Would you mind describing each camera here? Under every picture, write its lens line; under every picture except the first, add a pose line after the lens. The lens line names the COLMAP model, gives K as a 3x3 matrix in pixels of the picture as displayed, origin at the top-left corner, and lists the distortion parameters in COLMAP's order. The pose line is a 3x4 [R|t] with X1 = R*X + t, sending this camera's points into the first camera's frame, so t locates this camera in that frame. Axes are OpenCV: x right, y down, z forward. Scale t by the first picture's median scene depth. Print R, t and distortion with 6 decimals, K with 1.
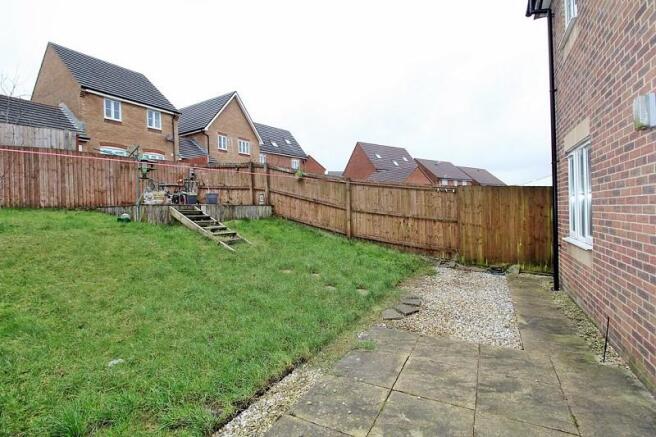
lens RADIAL K [[303.7, 0, 328.0], [0, 303.7, 215.7], [0, 0, 1]] dist [0.001626, -0.012494]
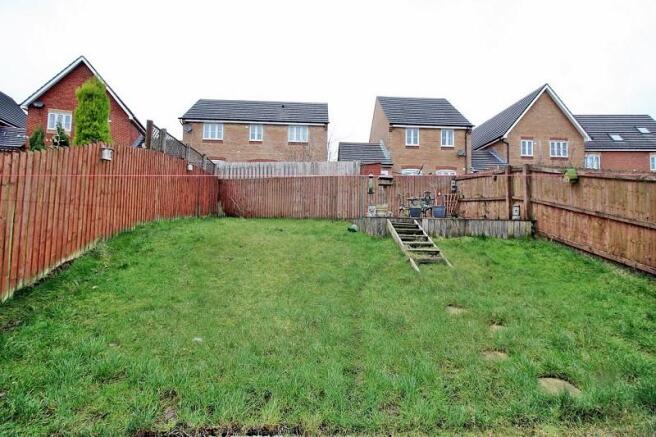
lens RADIAL K [[303.7, 0, 328.0], [0, 303.7, 215.7], [0, 0, 1]] dist [0.001626, -0.012494]
pose [[0.549883, 0.003904, -0.835233, 0.094941], [-0.046214, 0.998599, -0.025758, -0.002595], [0.833962, 0.052764, 0.549293, 0.111147]]
